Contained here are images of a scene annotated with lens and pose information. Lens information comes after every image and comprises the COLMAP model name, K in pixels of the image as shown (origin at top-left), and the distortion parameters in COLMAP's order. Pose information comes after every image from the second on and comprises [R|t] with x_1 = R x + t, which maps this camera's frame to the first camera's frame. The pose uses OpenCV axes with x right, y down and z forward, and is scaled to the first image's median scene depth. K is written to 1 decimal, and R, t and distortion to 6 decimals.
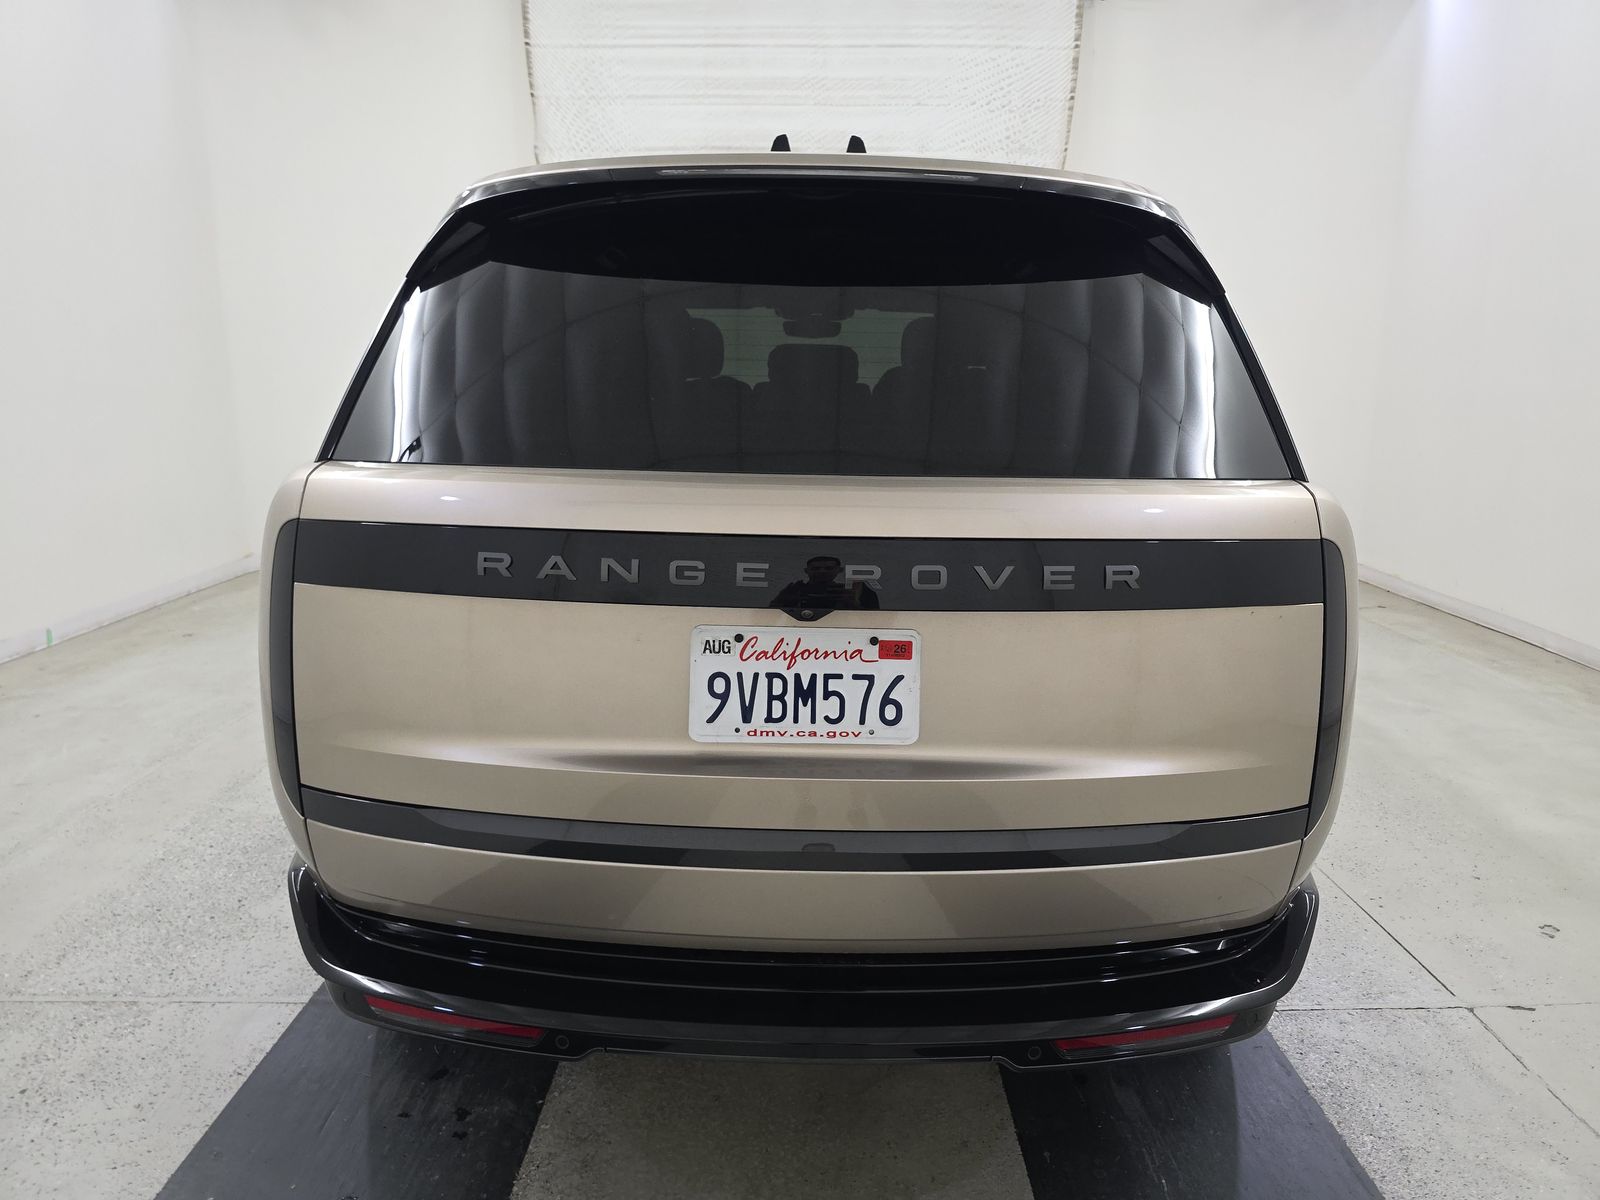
lens RADIAL K [[1071.6, 0, 800.2], [0, 1071.6, 604.8], [0, 0, 1]] dist [0.025188, -0.025039]
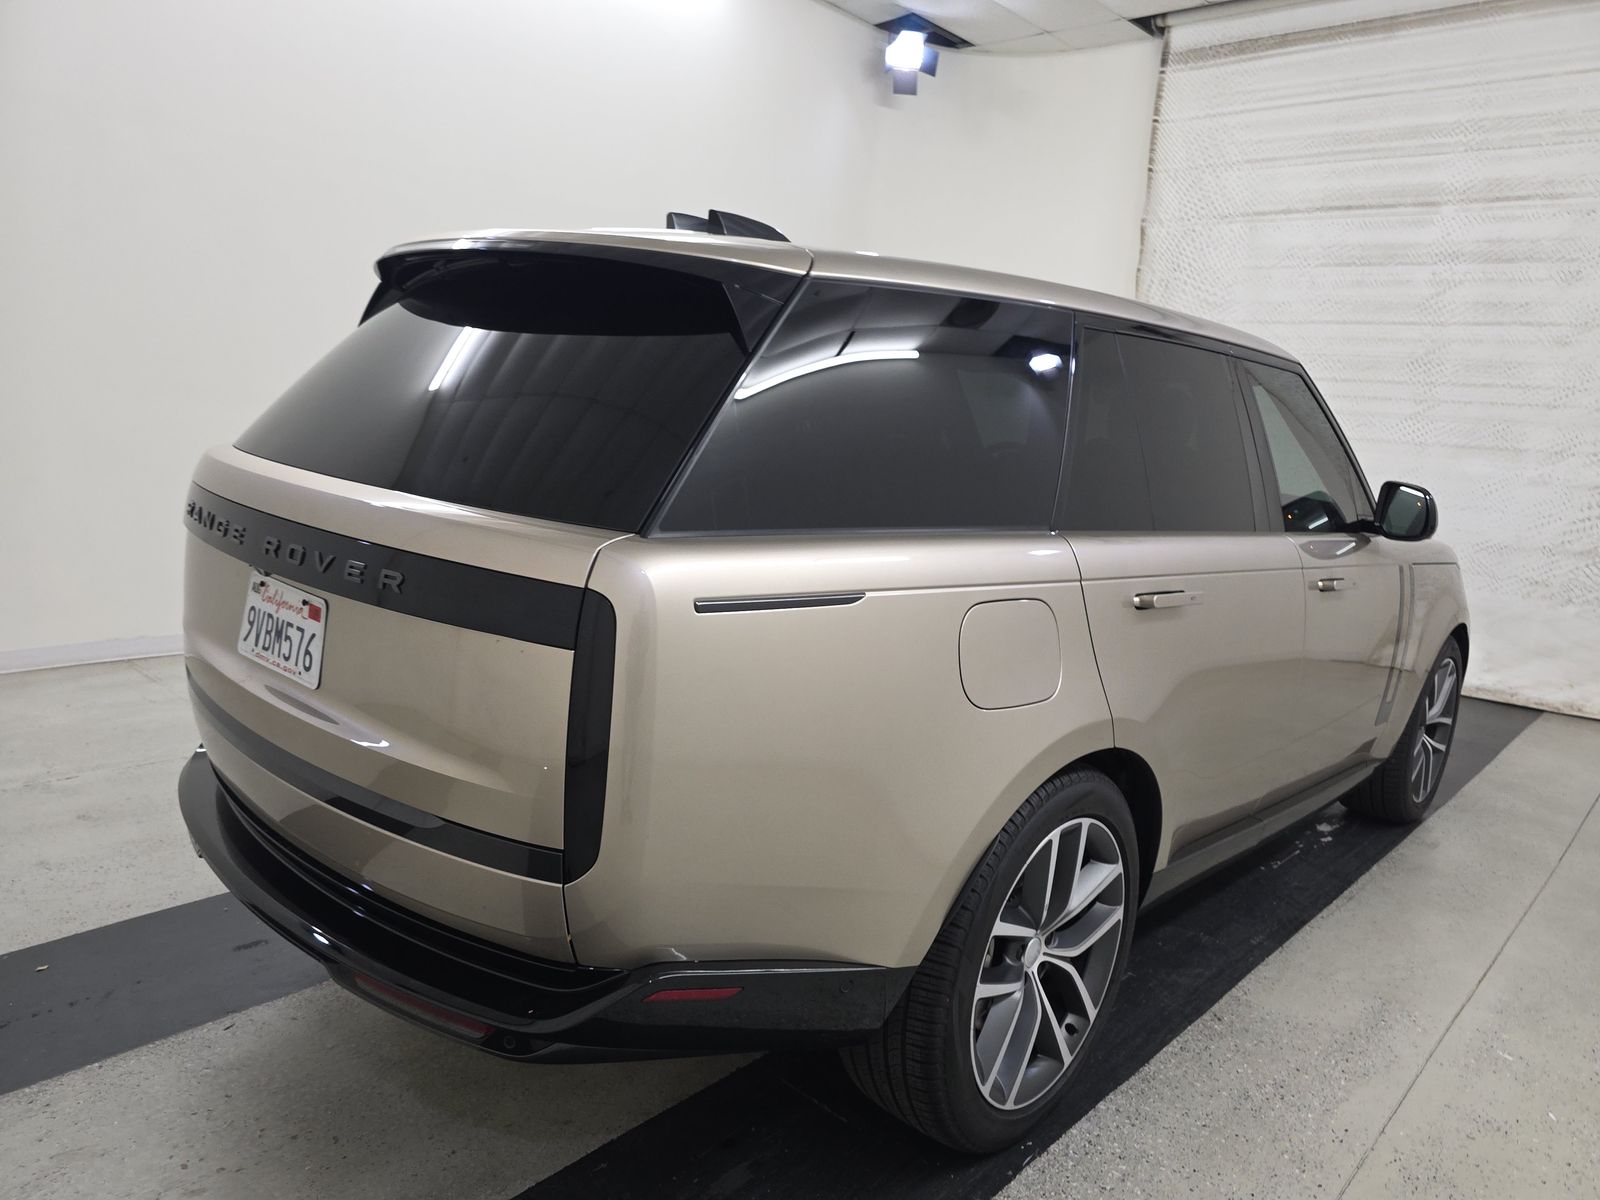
lens RADIAL K [[1071.6, 0, 813.3], [0, 1071.6, 605.6], [0, 0, 1]] dist [0.025188, -0.025039]
pose [[0.748099, 0.173641, -0.640466, 0.237162], [-0.211957, 0.977125, 0.017338, -0.020185], [0.628826, 0.122781, 0.767791, 0.067950]]
